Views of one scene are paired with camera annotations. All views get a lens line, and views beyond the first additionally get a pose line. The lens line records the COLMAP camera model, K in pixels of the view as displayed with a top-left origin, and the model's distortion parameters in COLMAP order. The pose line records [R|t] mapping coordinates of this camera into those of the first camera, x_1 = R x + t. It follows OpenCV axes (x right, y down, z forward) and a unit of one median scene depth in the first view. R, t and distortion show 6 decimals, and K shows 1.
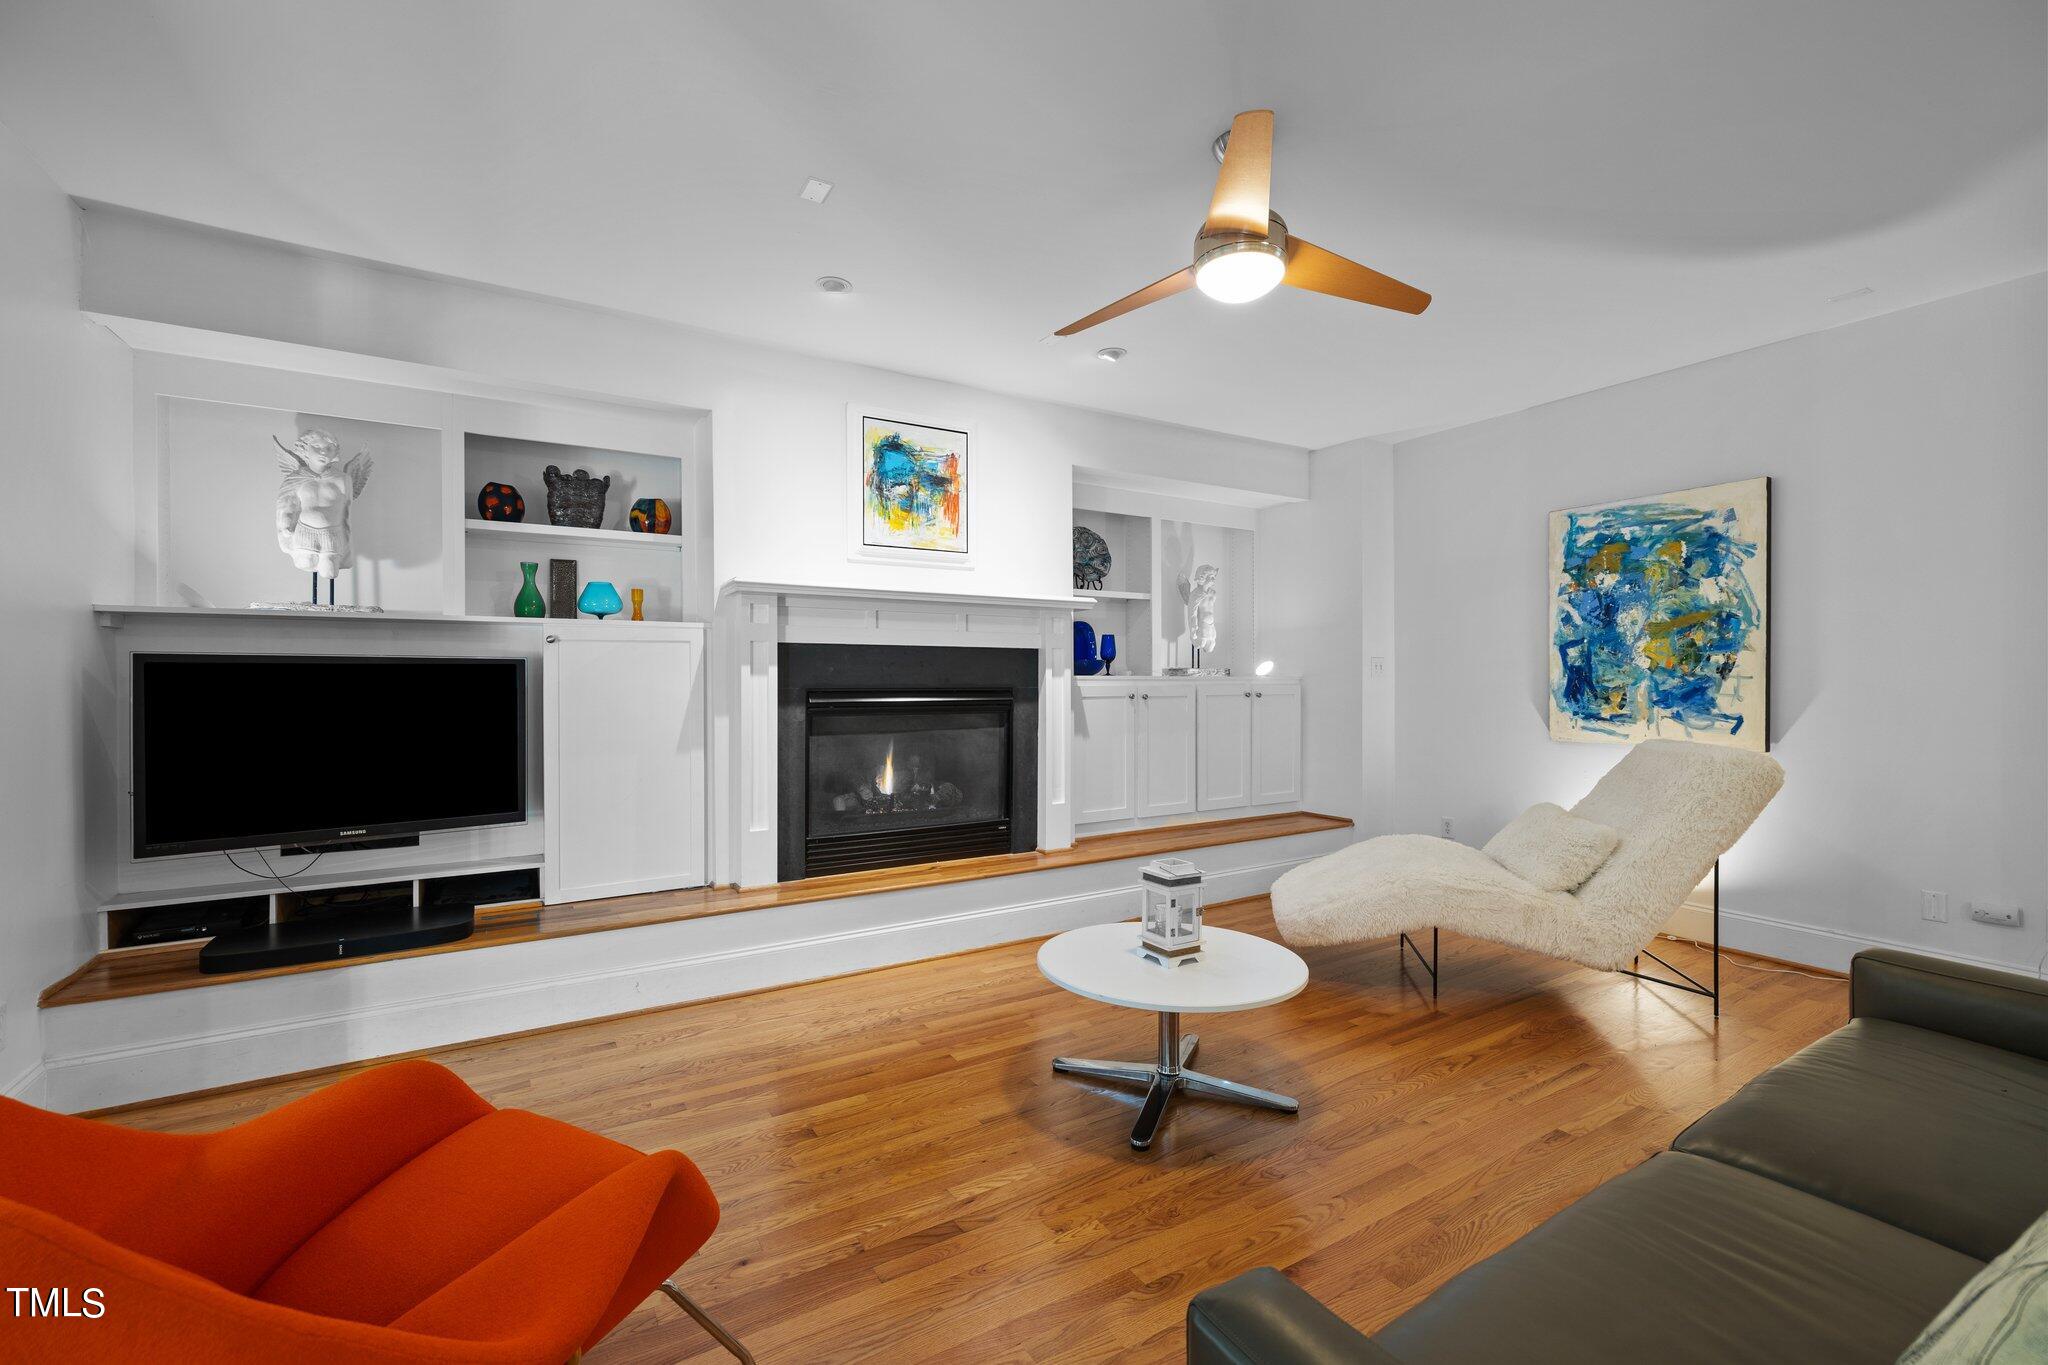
lens RADIAL K [[858.7, 0, 1019.6], [0, 858.7, 677.7], [0, 0, 1]] dist [-0.000238, 0.000568]
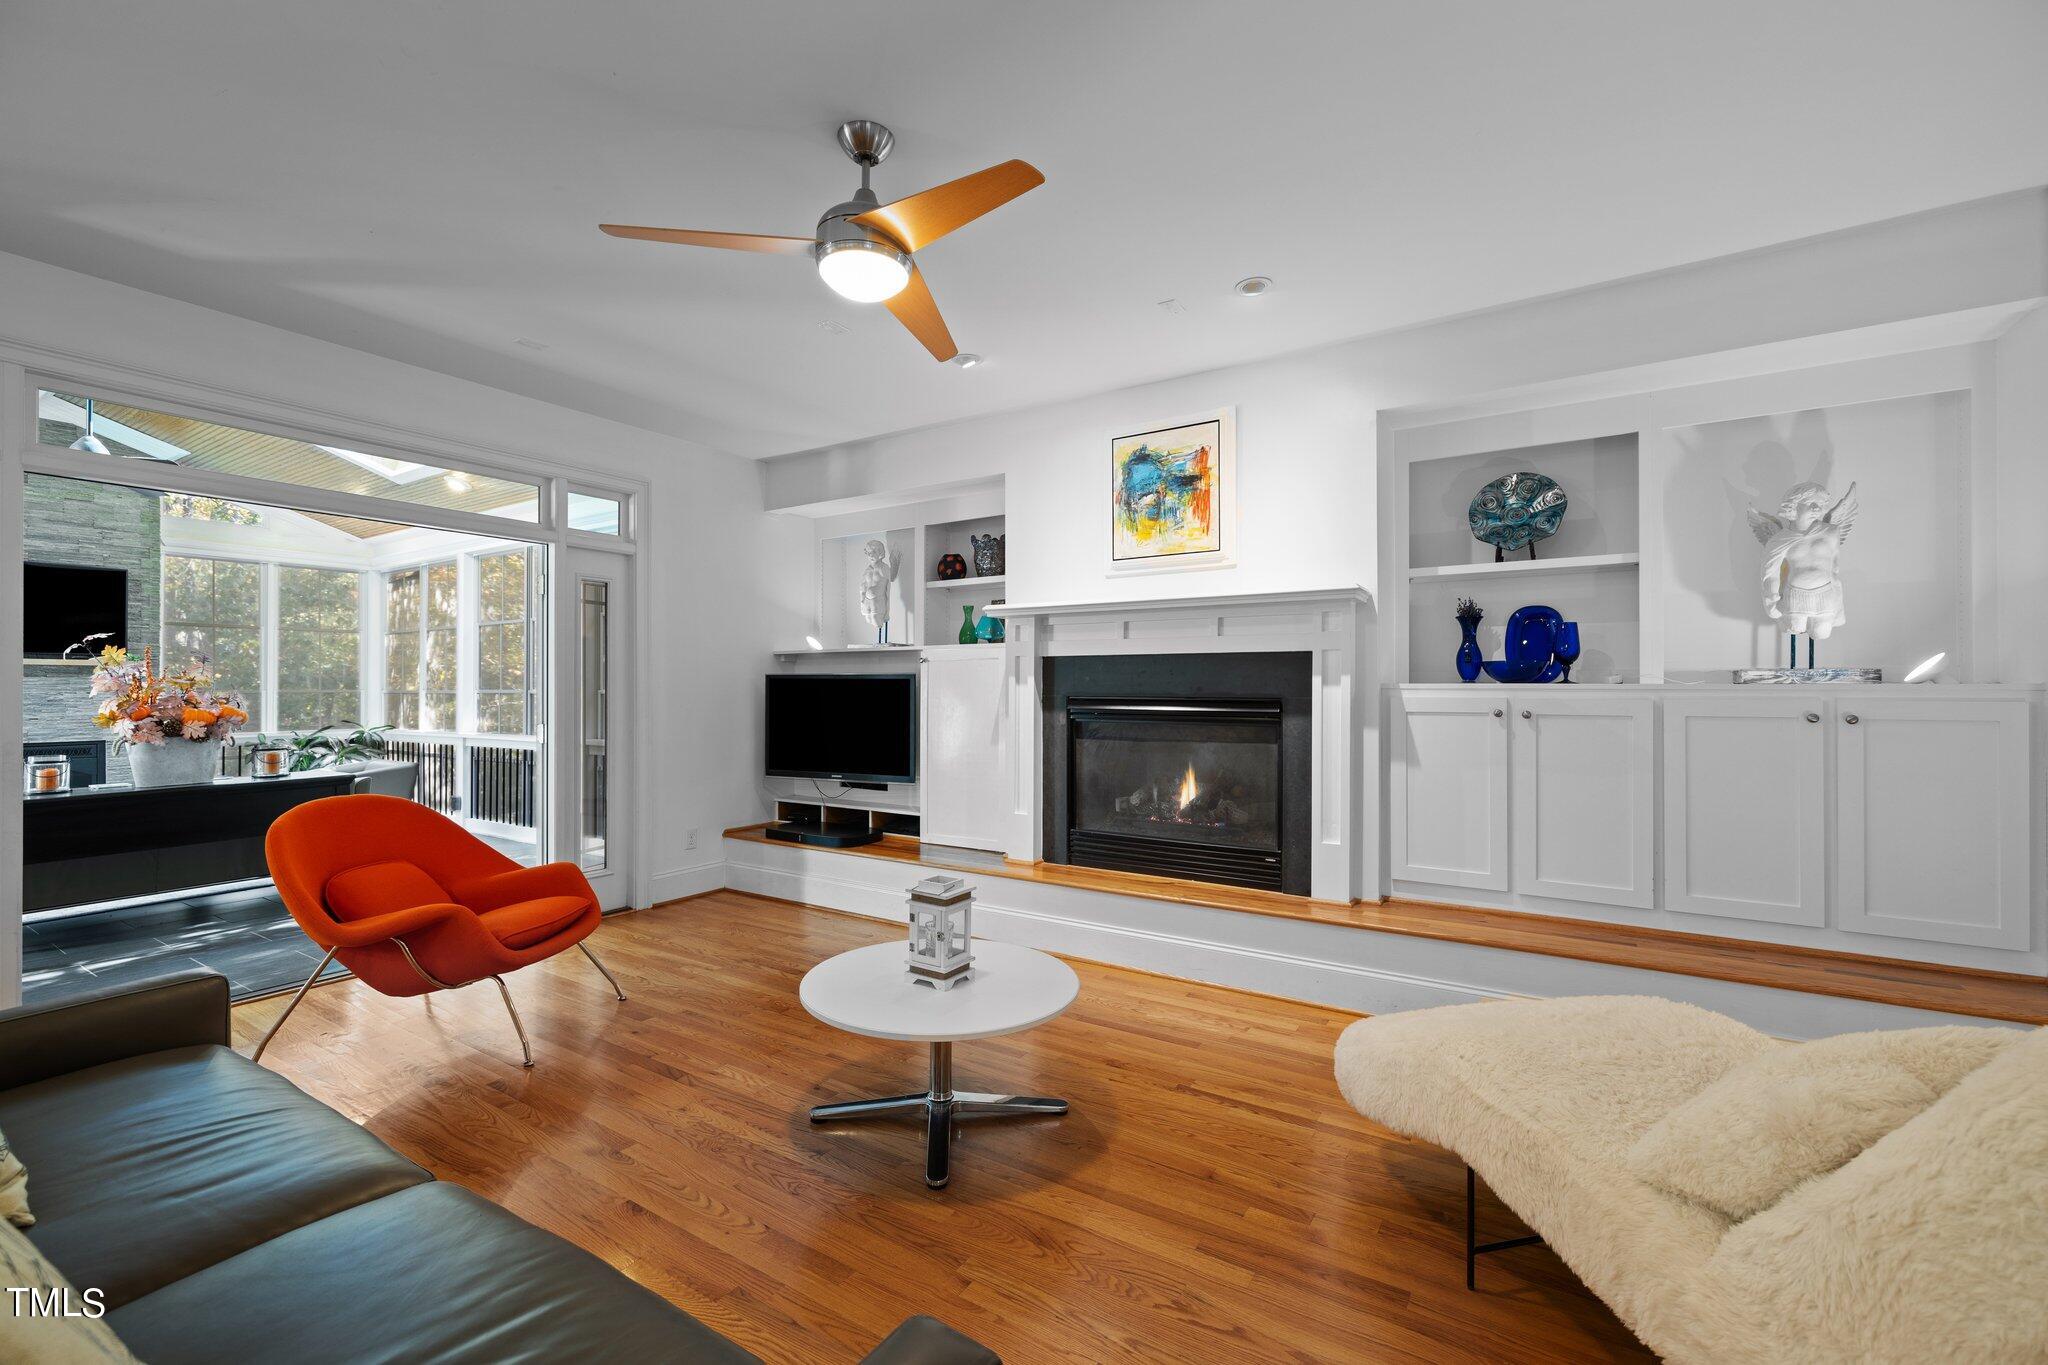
lens RADIAL K [[858.7, 0, 1019.2], [0, 858.7, 677.9], [0, 0, 1]] dist [-0.000238, 0.000568]
pose [[0.437503, -0.008756, -0.899174, 0.722386], [0.001144, 0.999957, -0.009180, -0.001103], [0.899216, 0.002988, 0.437495, 0.440141]]
